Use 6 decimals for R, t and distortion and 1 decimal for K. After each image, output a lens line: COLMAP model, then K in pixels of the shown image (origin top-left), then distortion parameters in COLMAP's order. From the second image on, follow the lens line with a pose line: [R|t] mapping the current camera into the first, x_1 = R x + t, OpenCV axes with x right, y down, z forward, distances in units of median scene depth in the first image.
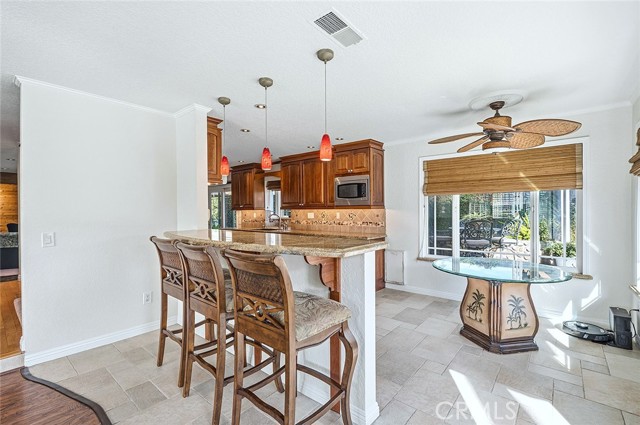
lens RADIAL K [[286.5, 0, 316.2], [0, 286.5, 213.9], [0, 0, 1]] dist [0.002163, 0.000904]
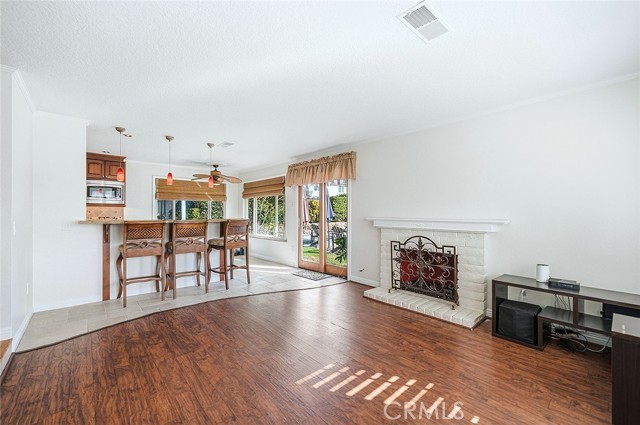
lens RADIAL K [[267.6, 0, 319.5], [0, 267.6, 212.4], [0, 0, 1]] dist [-0.002927, -0.000450]
pose [[0.129308, 0.007371, 0.991577, -1.121565], [0.006155, 0.999947, -0.008236, 0.030794], [-0.991585, 0.007168, 0.129256, -0.122916]]
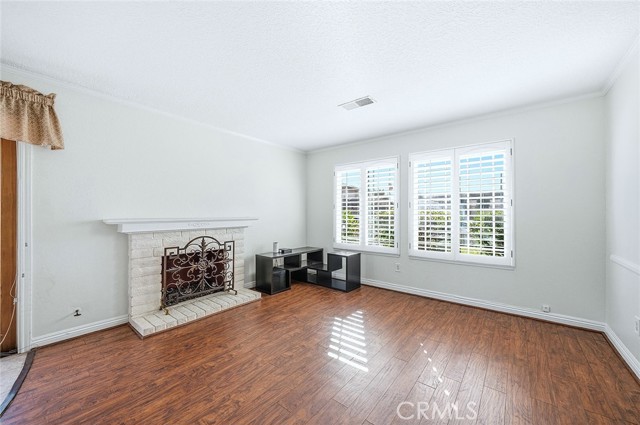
lens RADIAL K [[245.4, 0, 318.0], [0, 245.4, 209.2], [0, 0, 1]] dist [0.000333, -0.000398]
pose [[-0.999092, 0.006460, -0.042108, -0.520681], [0.006780, 0.999949, -0.007451, 0.025691], [0.042058, -0.007729, -0.999085, 0.470023]]
